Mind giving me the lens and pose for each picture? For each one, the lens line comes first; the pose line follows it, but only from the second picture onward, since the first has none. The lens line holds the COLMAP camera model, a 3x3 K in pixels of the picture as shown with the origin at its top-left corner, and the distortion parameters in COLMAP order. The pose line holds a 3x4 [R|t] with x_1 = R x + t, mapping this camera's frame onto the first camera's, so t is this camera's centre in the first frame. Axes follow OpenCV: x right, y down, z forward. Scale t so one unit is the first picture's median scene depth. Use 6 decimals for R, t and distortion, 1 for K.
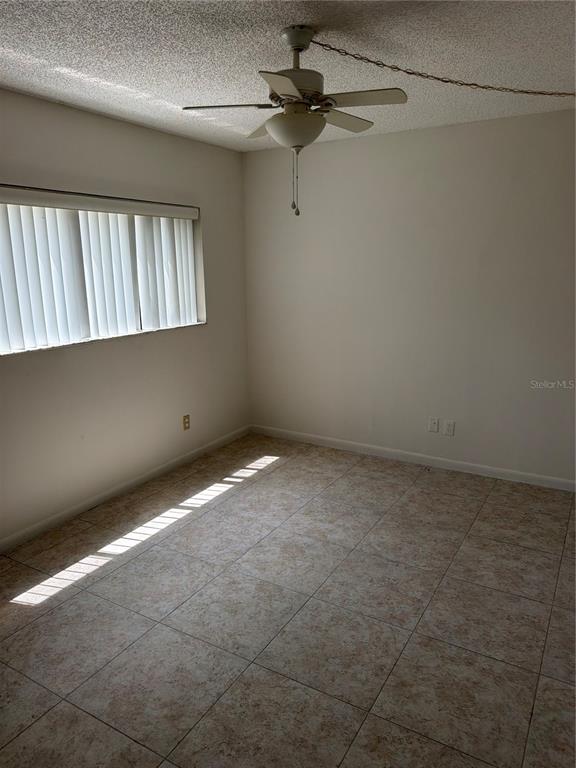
lens RADIAL K [[544.8, 0, 288.6], [0, 544.8, 384.3], [0, 0, 1]] dist [-0.002233, -0.004545]
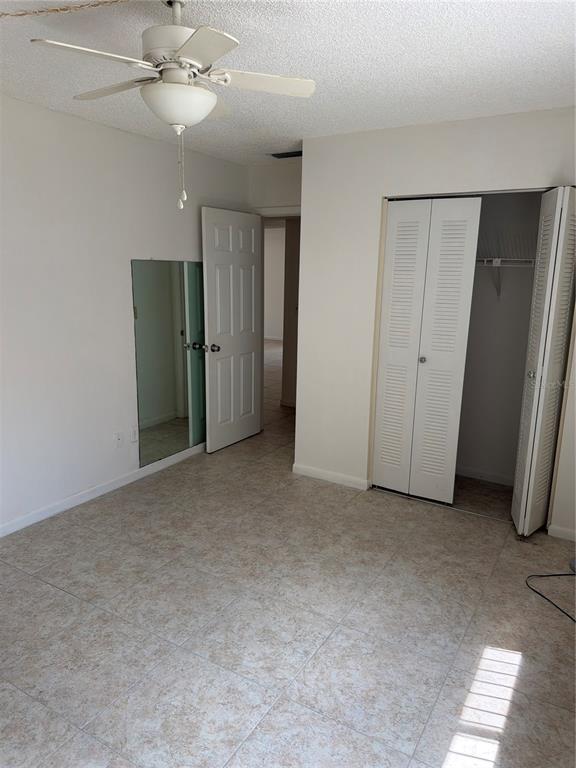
lens RADIAL K [[544.8, 0, 288.2], [0, 544.8, 384.8], [0, 0, 1]] dist [-0.002233, -0.004545]
pose [[-0.999950, -0.009939, 0.001256, -0.136901], [-0.008494, 0.907598, 0.419753, -0.380023], [-0.005312, 0.419722, -0.907637, 1.696640]]
